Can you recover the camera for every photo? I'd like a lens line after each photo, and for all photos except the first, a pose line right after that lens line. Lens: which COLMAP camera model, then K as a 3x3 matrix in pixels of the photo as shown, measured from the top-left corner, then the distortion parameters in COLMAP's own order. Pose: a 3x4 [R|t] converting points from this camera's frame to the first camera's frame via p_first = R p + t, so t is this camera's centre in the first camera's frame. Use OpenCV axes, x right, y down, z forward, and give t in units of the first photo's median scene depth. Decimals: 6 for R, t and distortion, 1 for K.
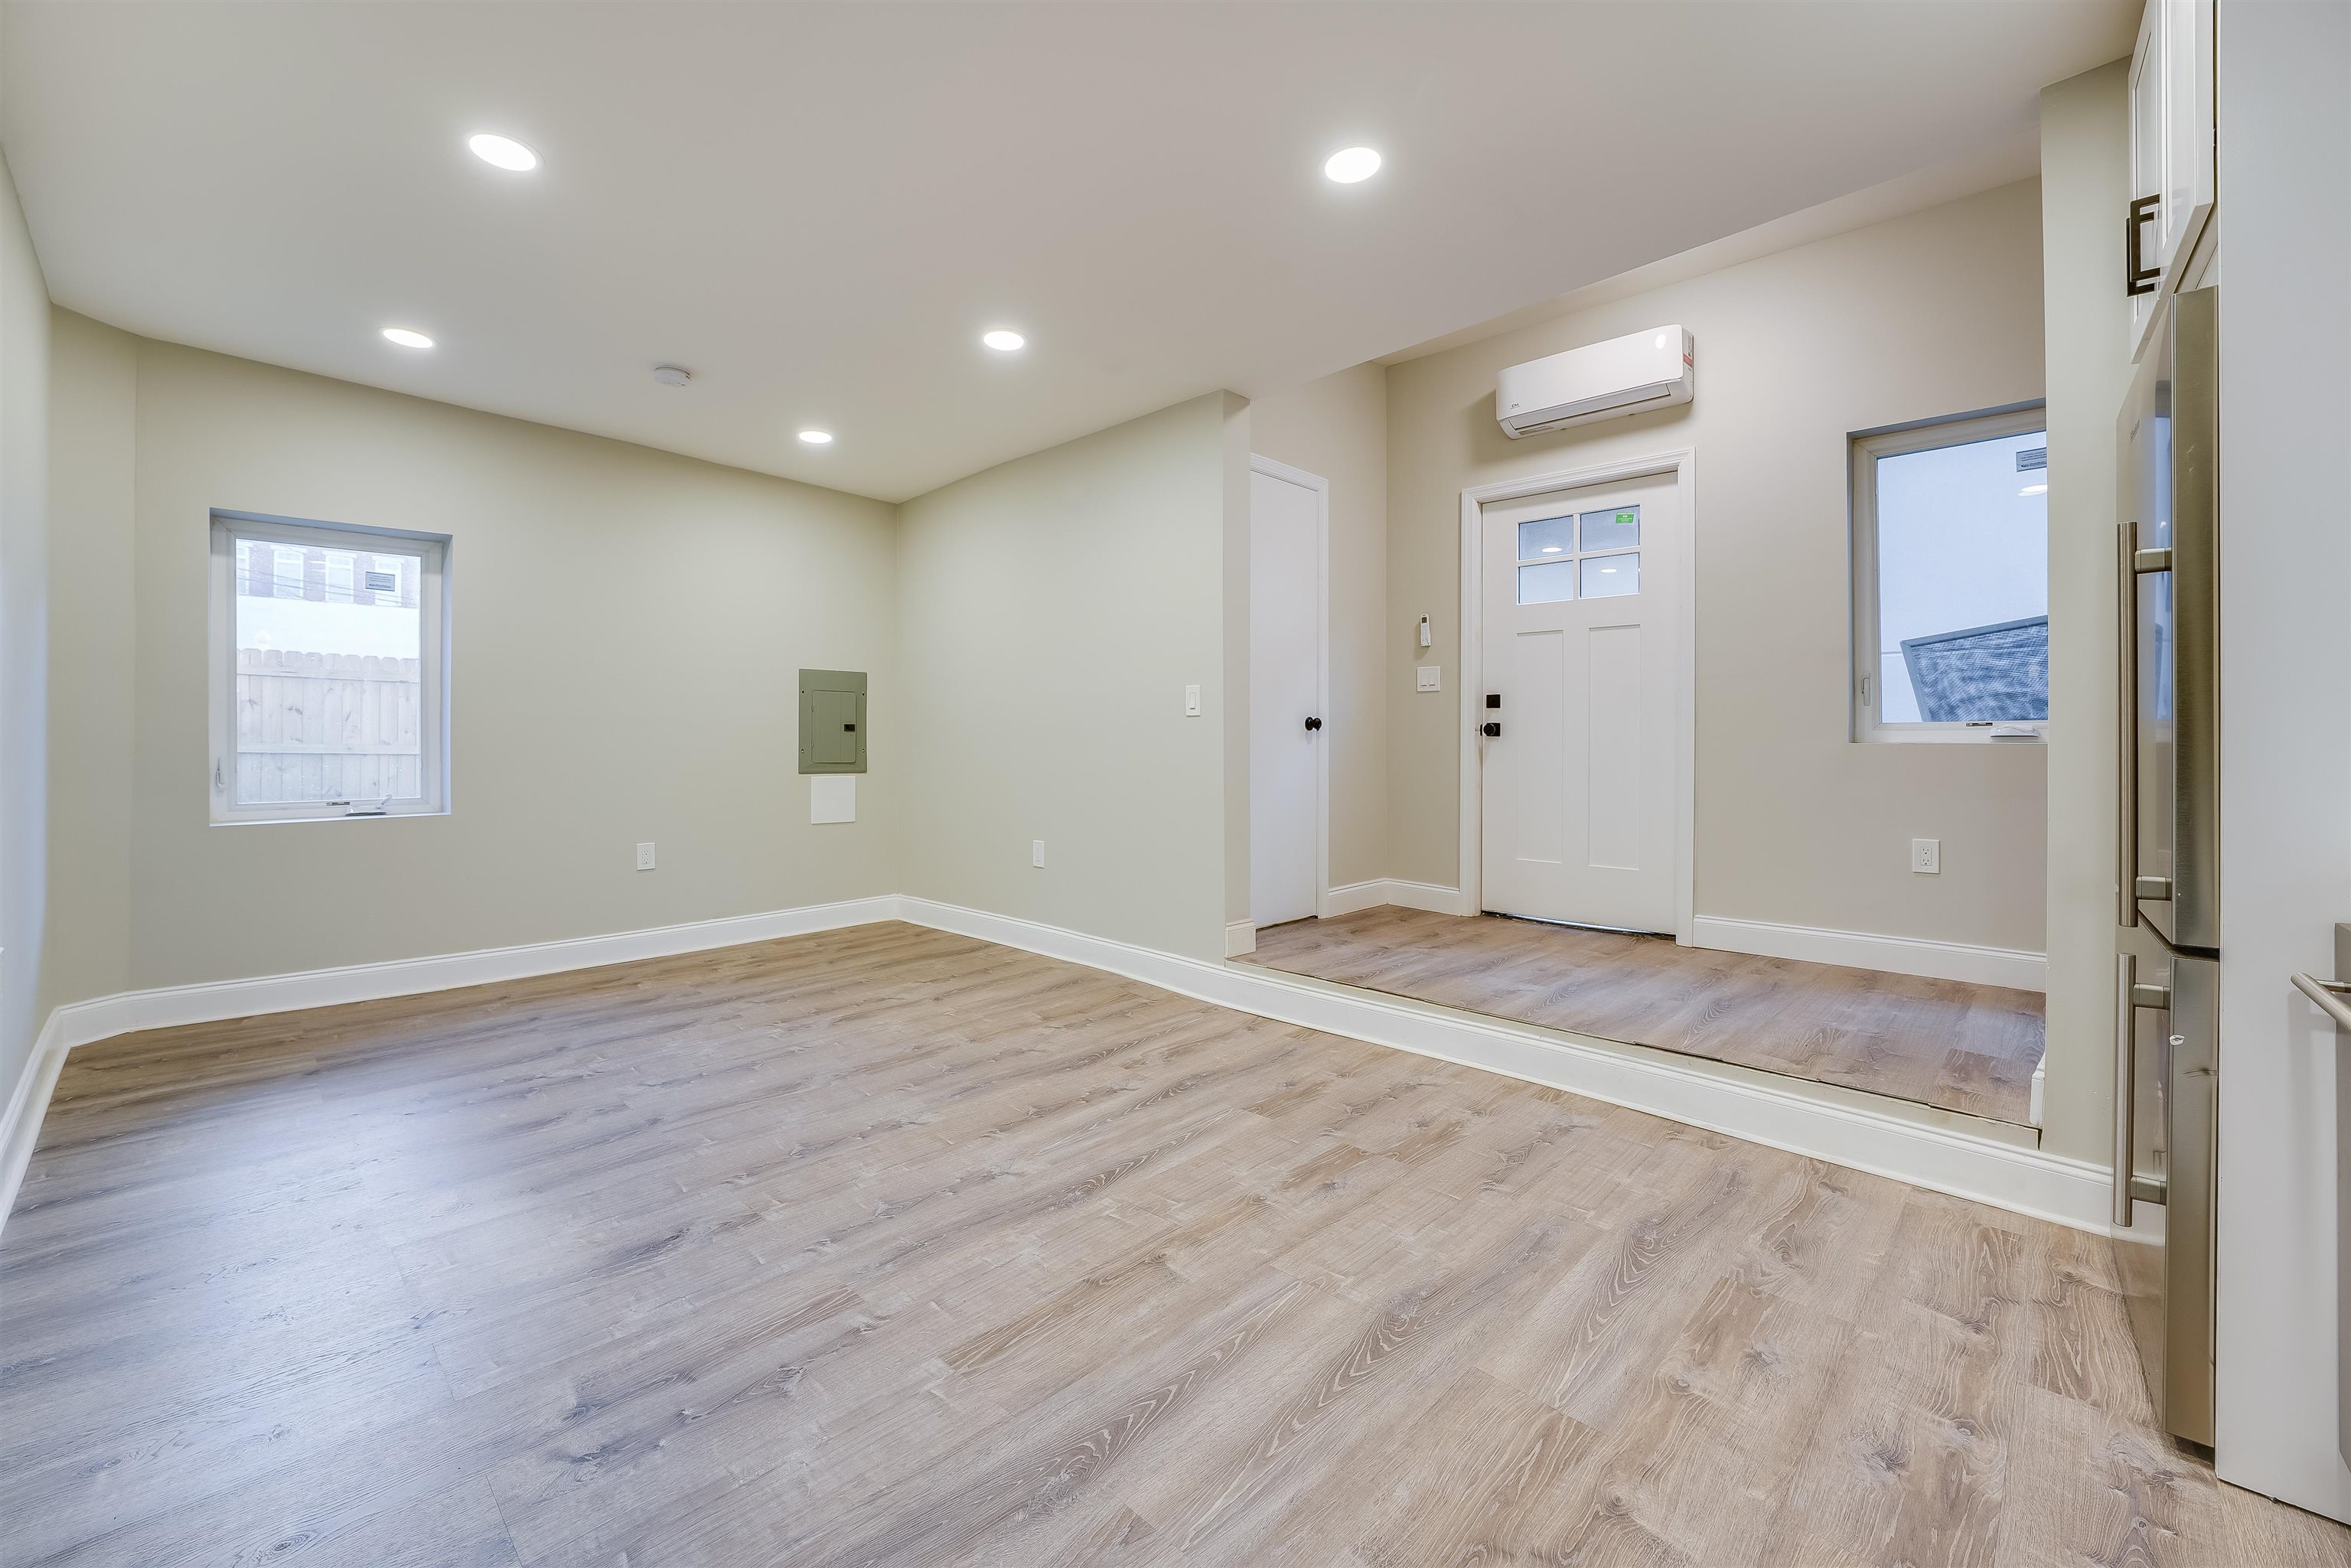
lens RADIAL K [[977.3, 0, 1163.5], [0, 977.3, 748.3], [0, 0, 1]] dist [-0.018450, 0.002781]
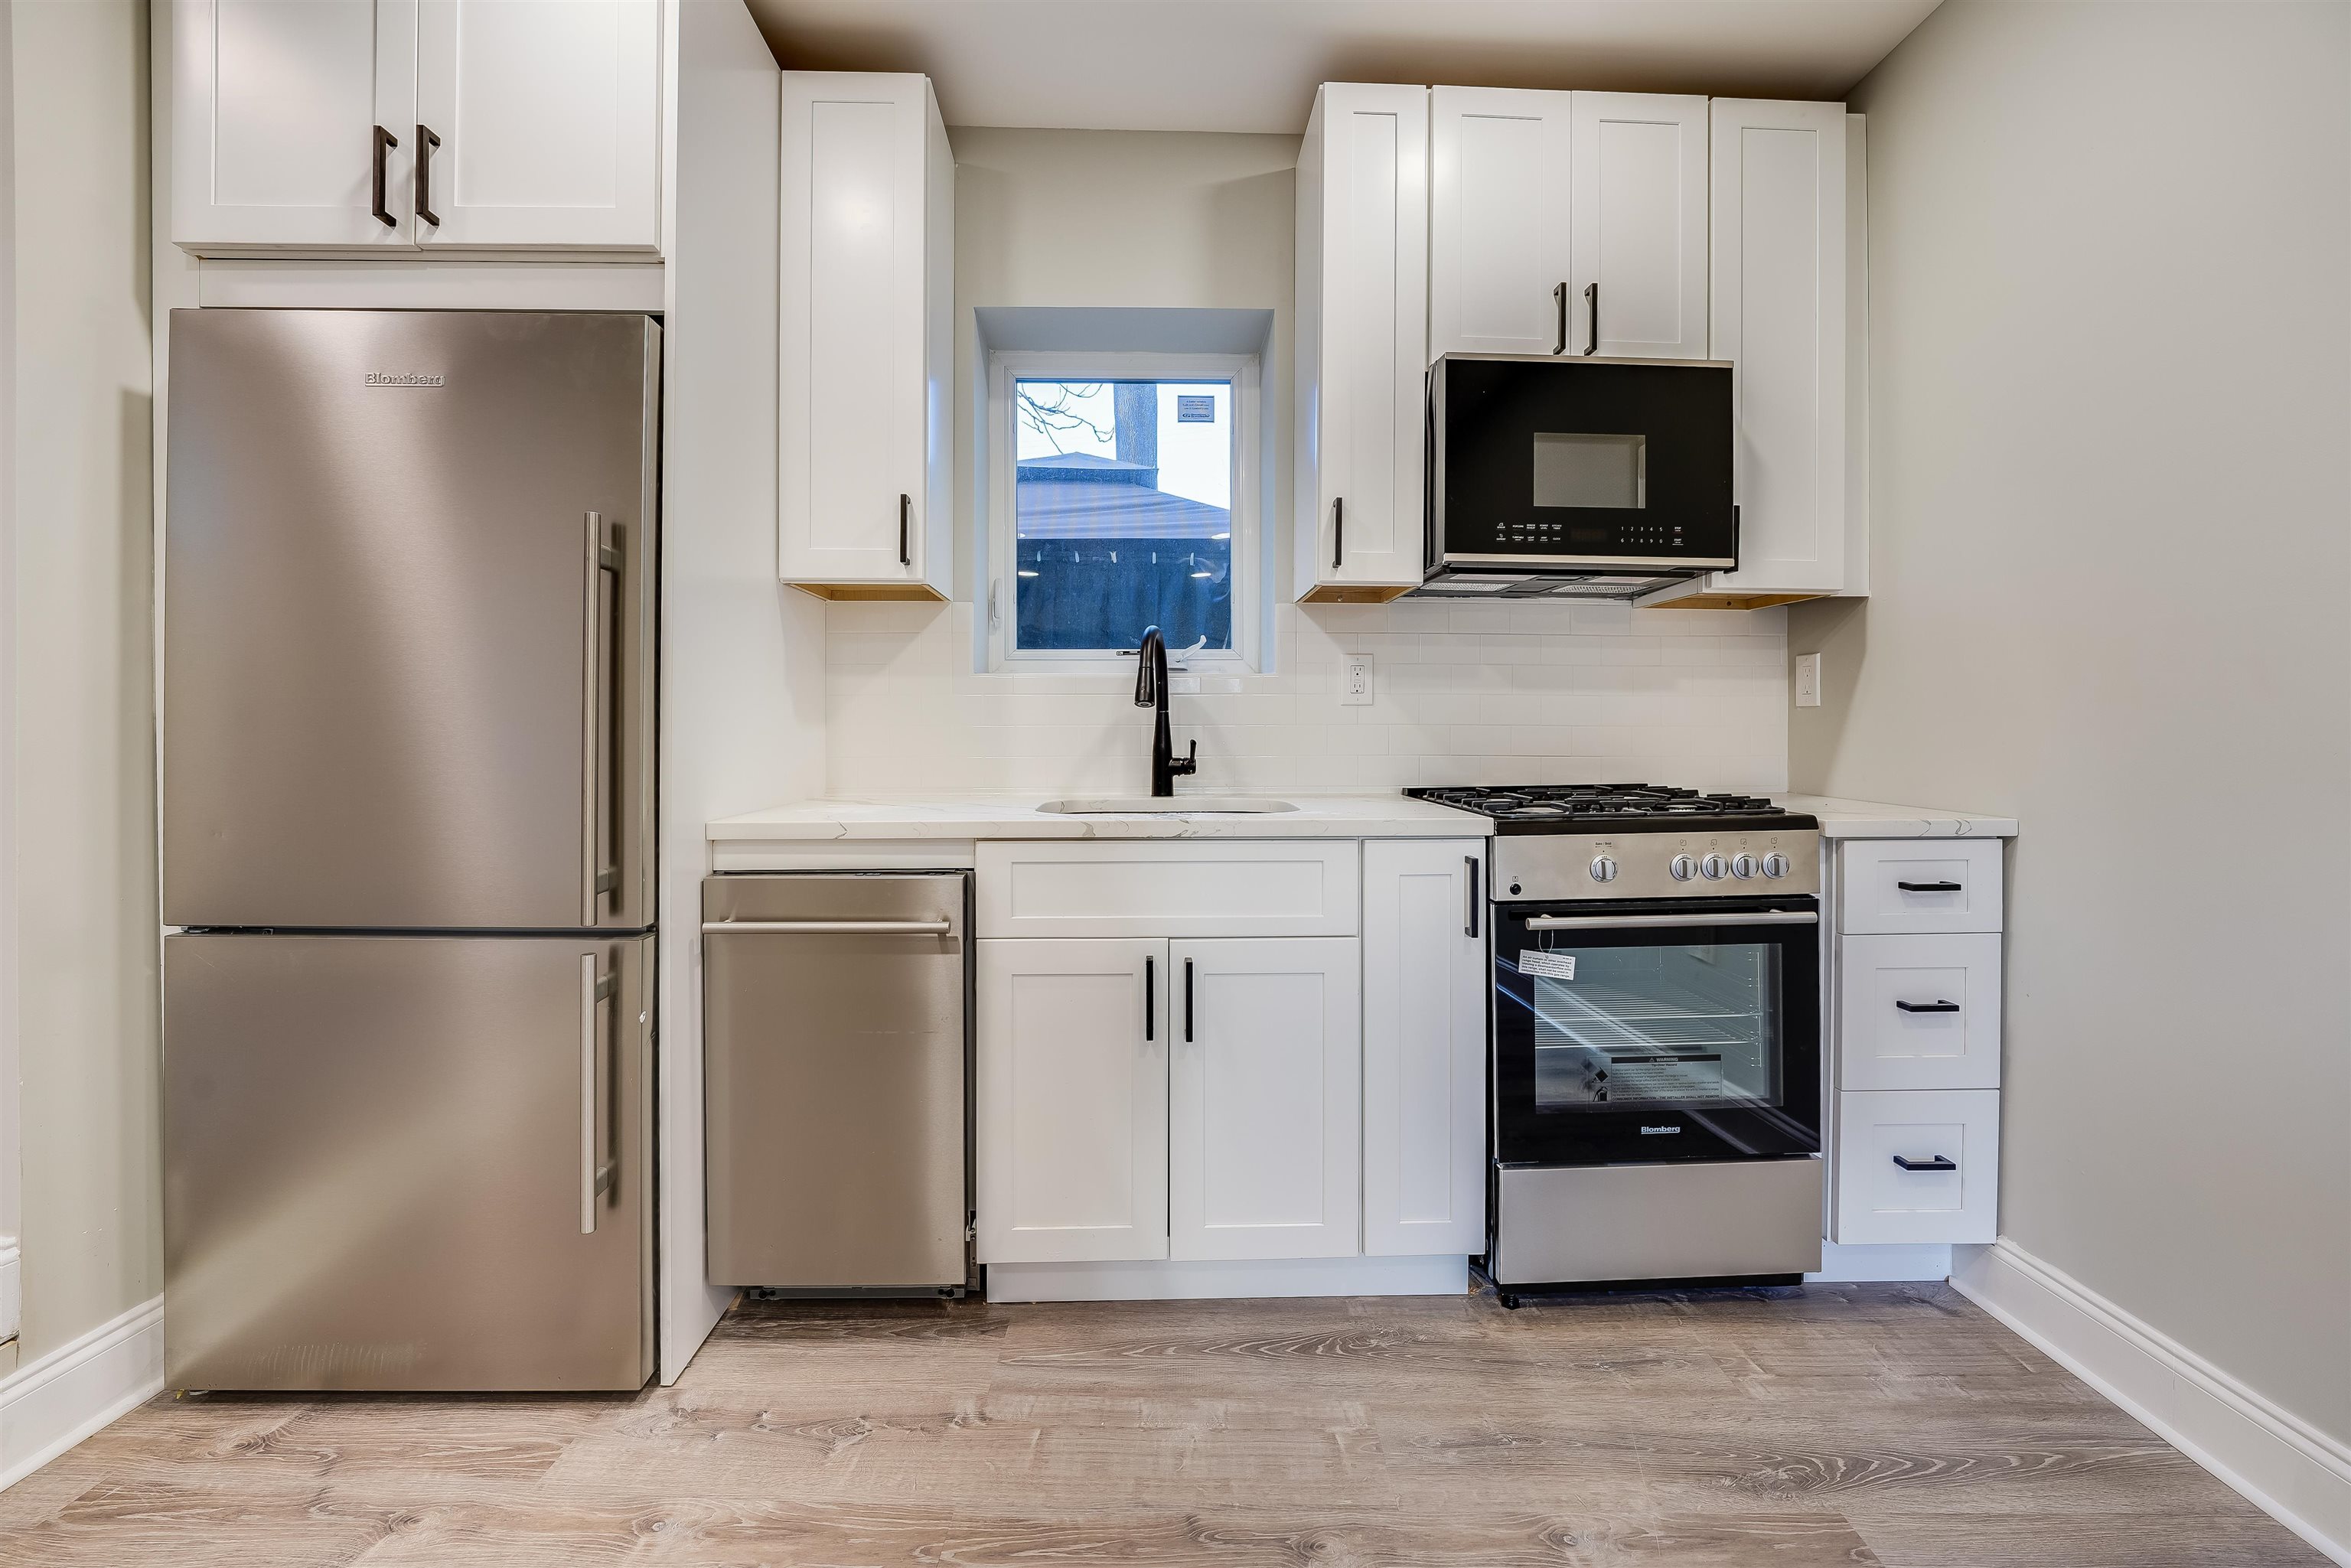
lens RADIAL K [[977.3, 0, 1163.5], [0, 977.3, 748.3], [0, 0, 1]] dist [-0.018450, 0.002781]
pose [[-0.685020, -0.019547, 0.728262, -0.051375], [0.005023, 0.999489, 0.031552, -0.011719], [-0.728507, 0.025272, -0.684572, 0.577694]]
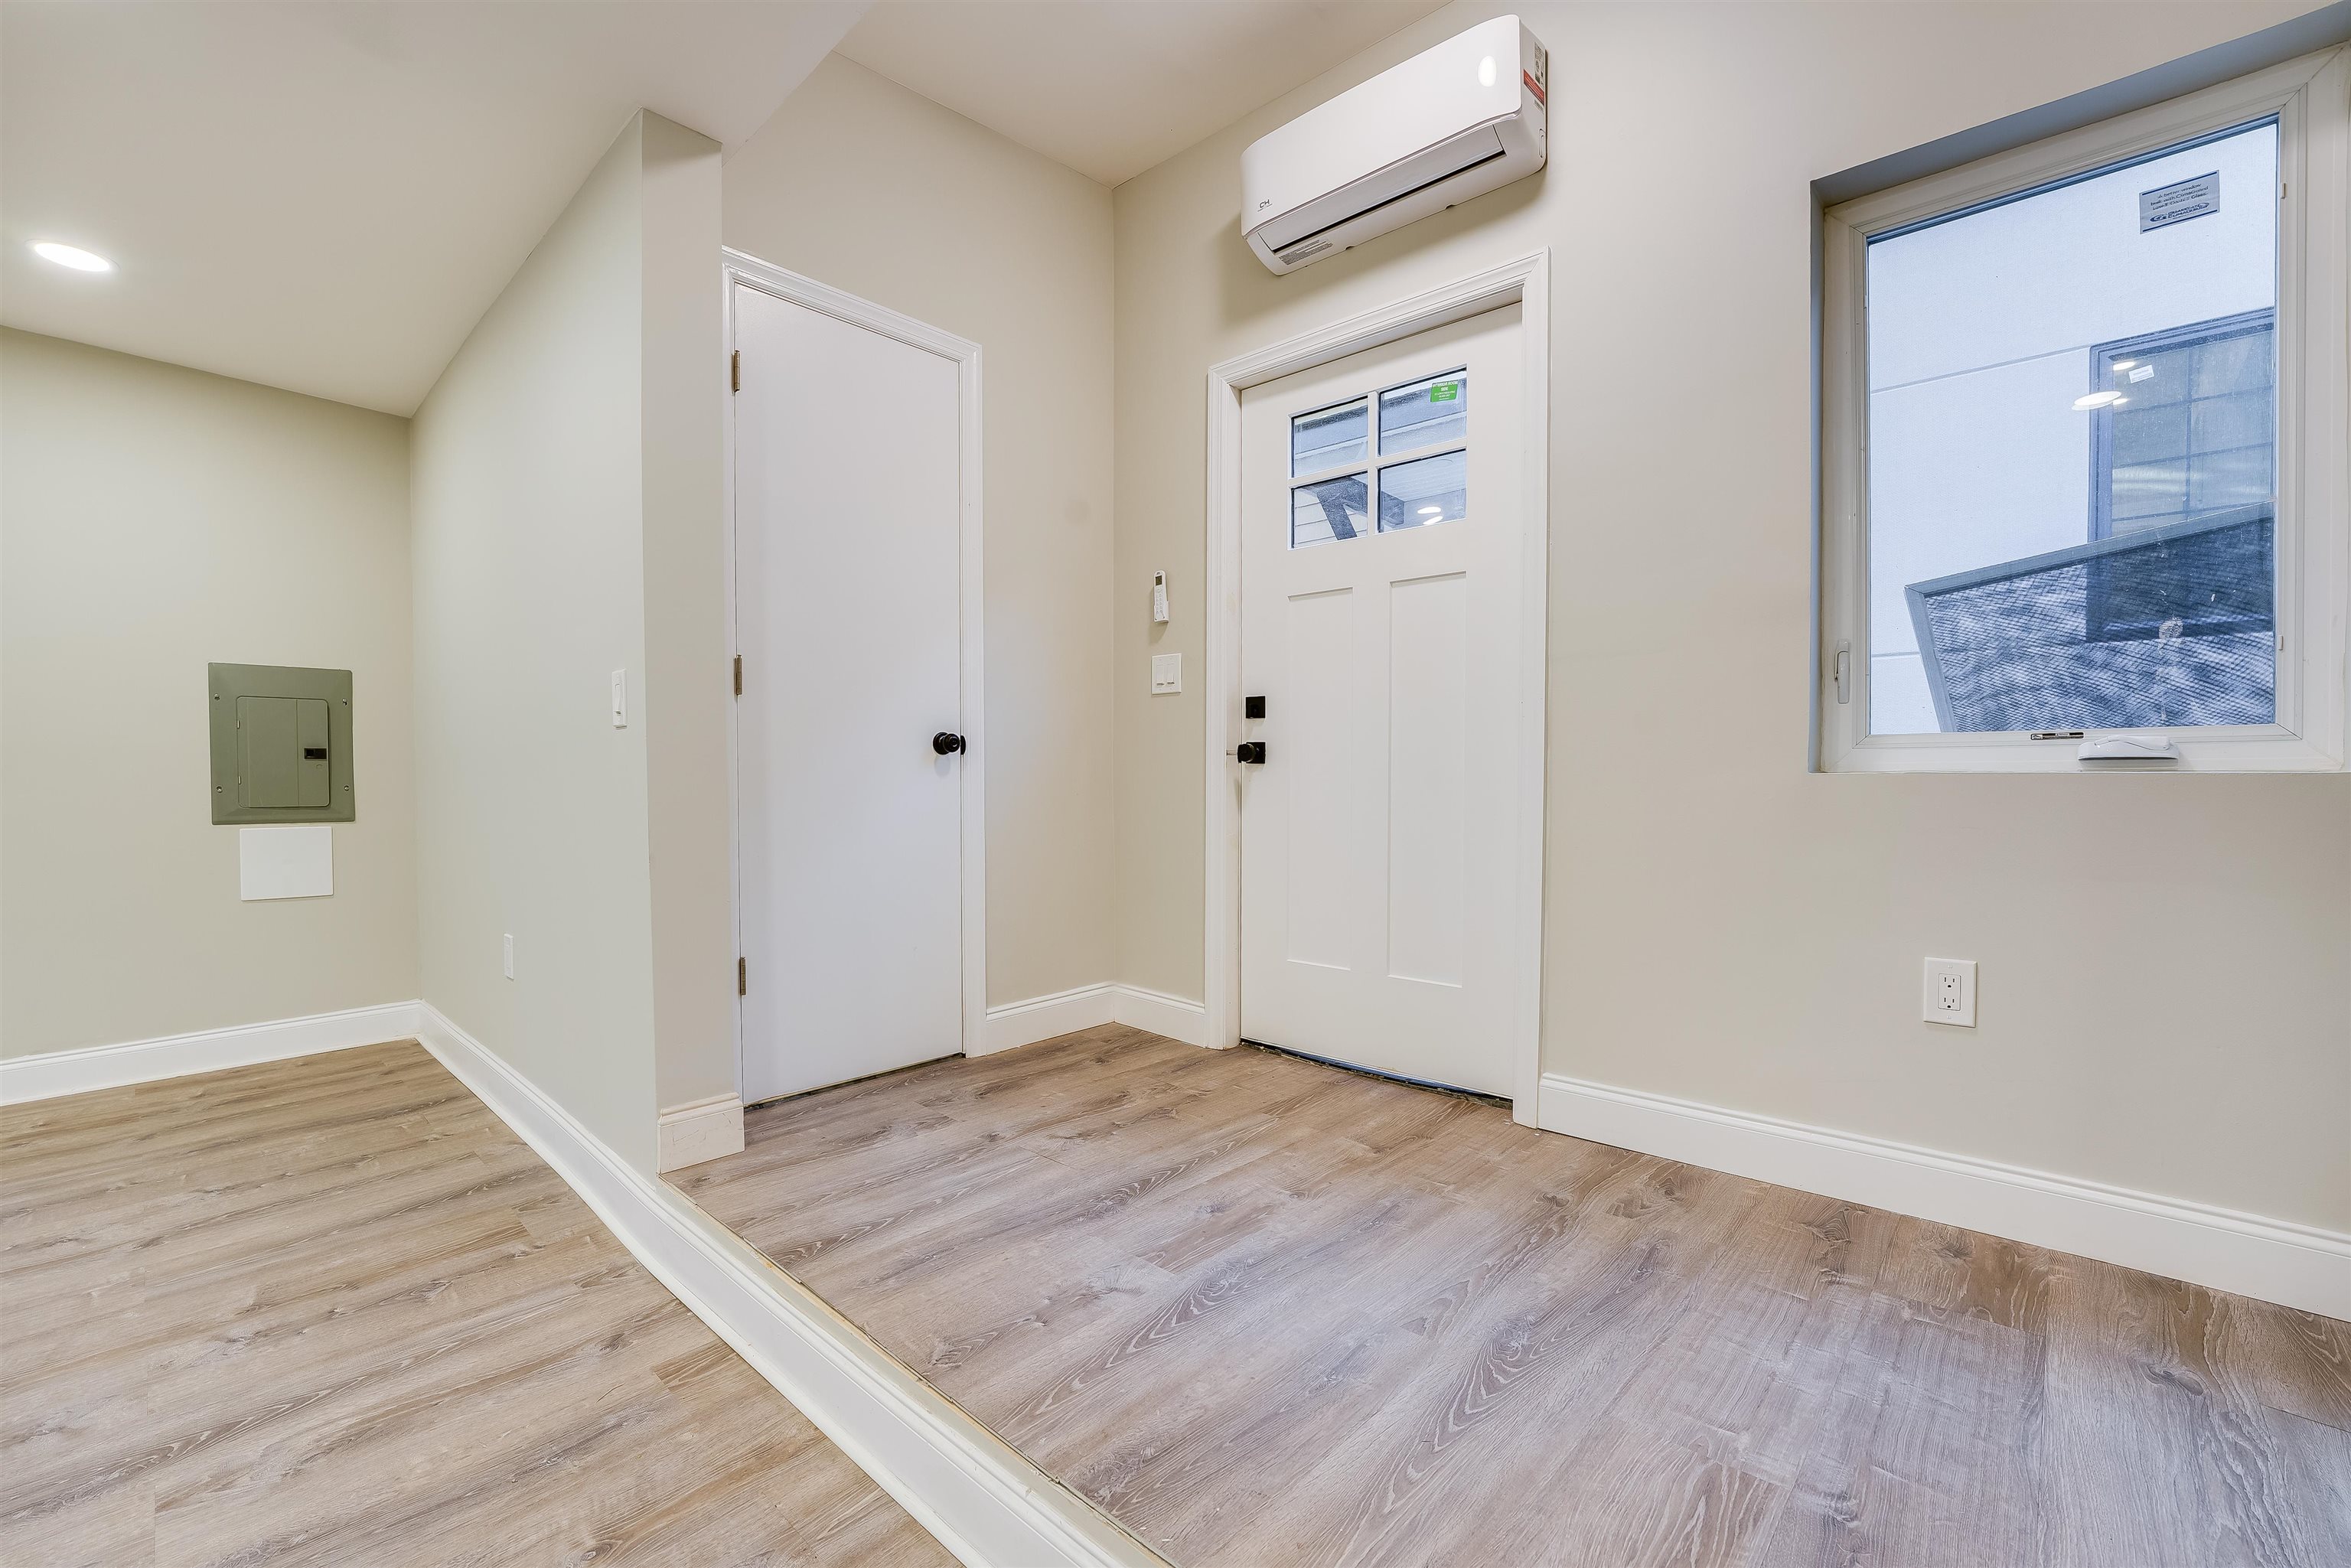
lens RADIAL K [[973.7, 0, 1180.4], [0, 973.7, 806.3], [0, 0, 1]] dist [-0.019142, 0.000423]
pose [[0.999821, -0.003249, 0.018648, 0.403578], [0.002732, 0.999613, 0.027689, -0.003169], [-0.018730, -0.027633, 0.999443, 0.544928]]
